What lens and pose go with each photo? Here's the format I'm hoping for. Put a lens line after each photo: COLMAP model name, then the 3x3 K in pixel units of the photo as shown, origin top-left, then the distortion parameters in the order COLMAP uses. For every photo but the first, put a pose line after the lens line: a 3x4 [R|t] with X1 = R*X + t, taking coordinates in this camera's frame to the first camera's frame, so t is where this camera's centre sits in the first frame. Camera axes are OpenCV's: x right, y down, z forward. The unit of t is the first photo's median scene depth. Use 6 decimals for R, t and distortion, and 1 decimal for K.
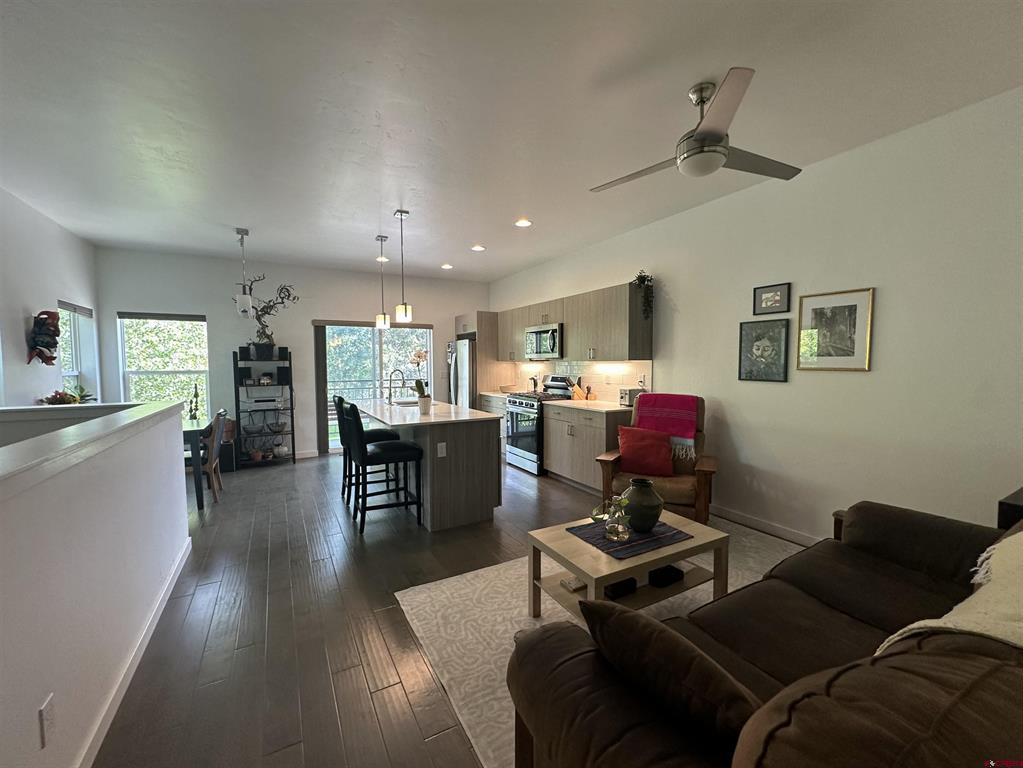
lens RADIAL K [[421.3, 0, 513.5], [0, 421.3, 384.0], [0, 0, 1]] dist [0.000615, 0.000390]
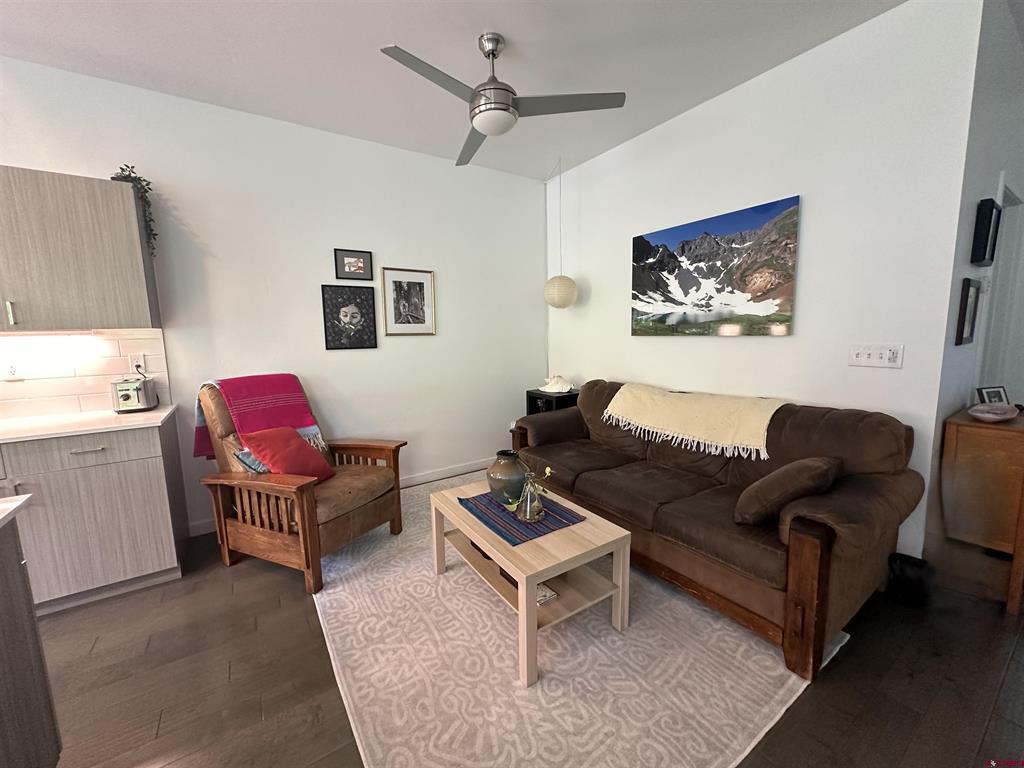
lens RADIAL K [[405.2, 0, 510.7], [0, 405.2, 384.4], [0, 0, 1]] dist [-0.003965, 0.000569]
pose [[-0.072782, -0.126893, 0.989243, -0.293070], [0.071690, 0.988642, 0.132091, -0.017816], [-0.994768, 0.080532, -0.062859, 0.545967]]
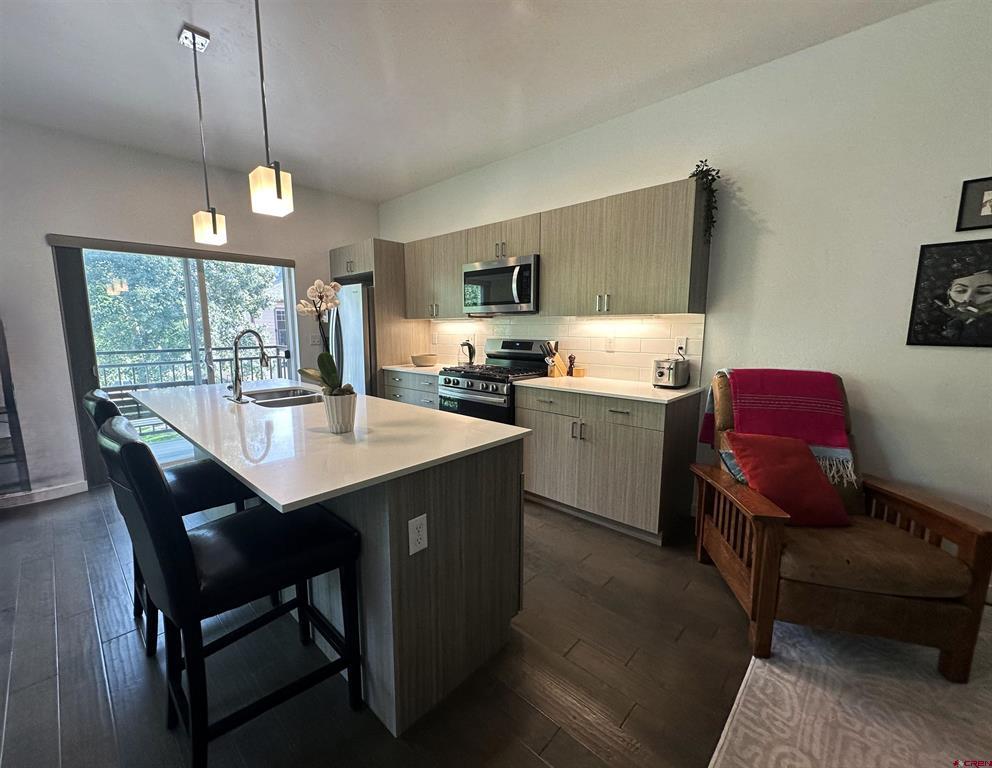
lens RADIAL K [[415.2, 0, 481.4], [0, 415.2, 384.9], [0, 0, 1]] dist [-0.001160, 0.000101]
pose [[0.958022, -0.039126, 0.284013, -0.172165], [0.013812, 0.995792, 0.090590, -0.011546], [-0.286362, -0.082865, 0.954531, 0.496407]]
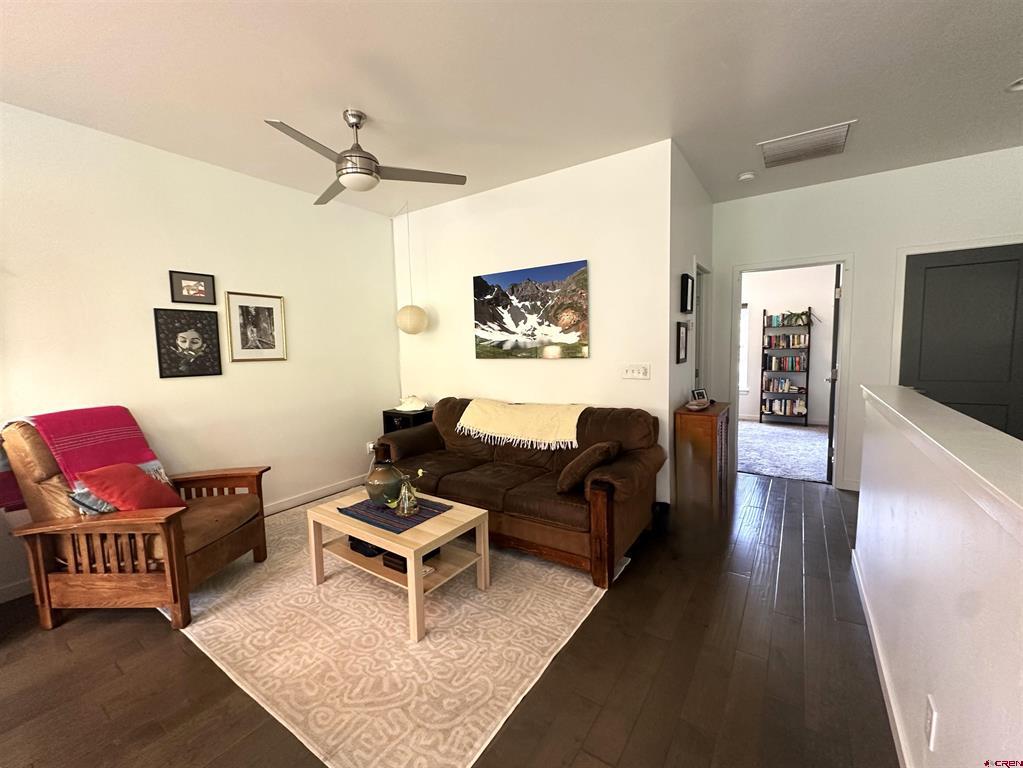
lens RADIAL K [[421.3, 0, 507.4], [0, 421.3, 384.2], [0, 0, 1]] dist [0.000615, 0.000390]
pose [[-0.437306, -0.067477, 0.896778, -0.415371], [0.070800, 0.991503, 0.109130, -0.031982], [-0.896521, 0.111215, -0.428813, 0.608556]]
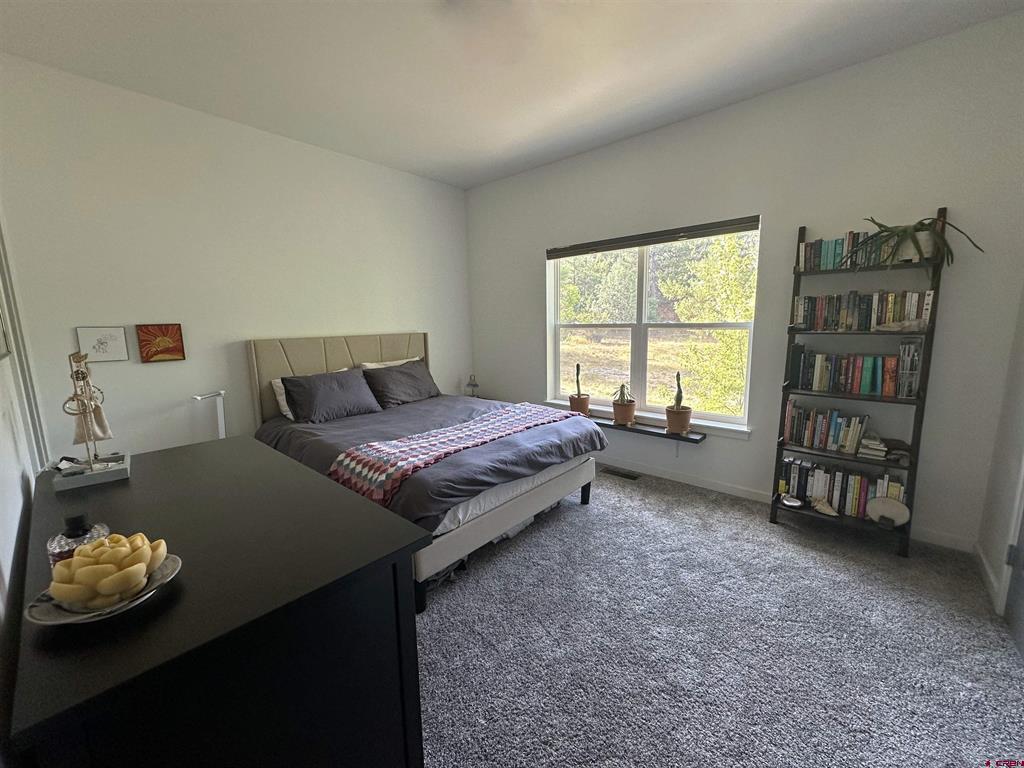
lens RADIAL K [[405.2, 0, 512.1], [0, 405.2, 383.3], [0, 0, 1]] dist [-0.003965, 0.000569]
pose [[-0.327158, -0.136302, 0.935088, 0.203087], [0.071511, 0.983134, 0.168325, 0.026008], [-0.942260, 0.121938, -0.311893, -0.430553]]
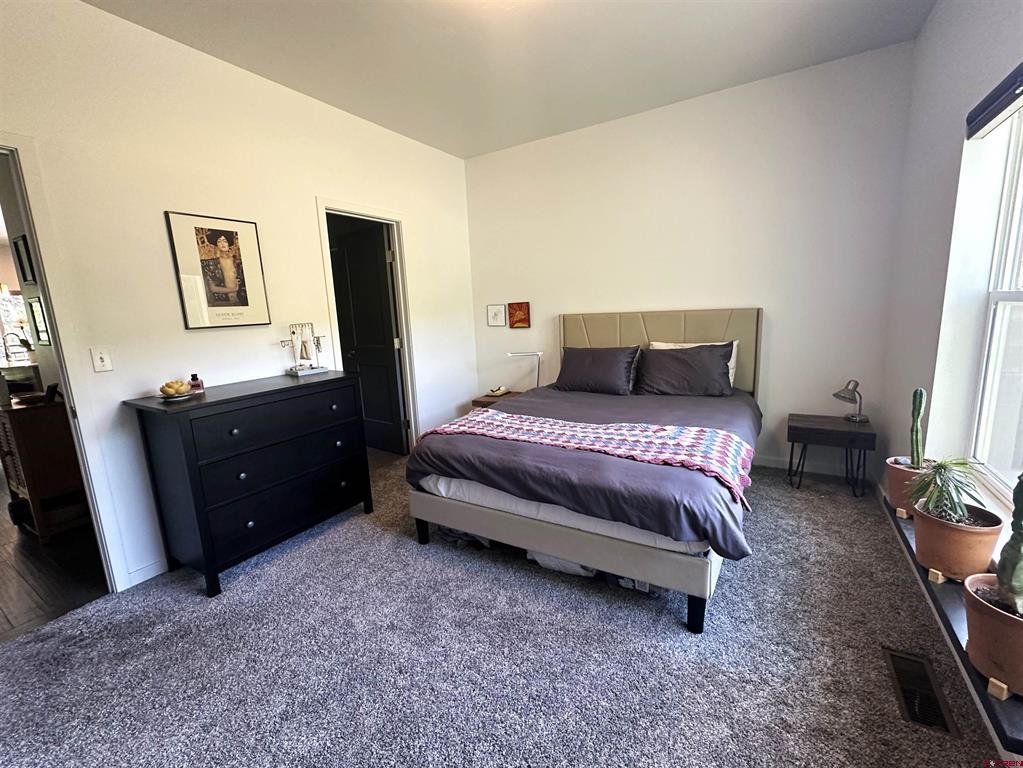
lens RADIAL K [[421.3, 0, 503.3], [0, 421.3, 388.3], [0, 0, 1]] dist [0.000615, 0.000390]
pose [[0.867347, -0.131497, 0.480018, 0.641250], [0.071001, 0.987293, 0.142169, 0.079276], [-0.492613, -0.089228, 0.865662, -1.354283]]
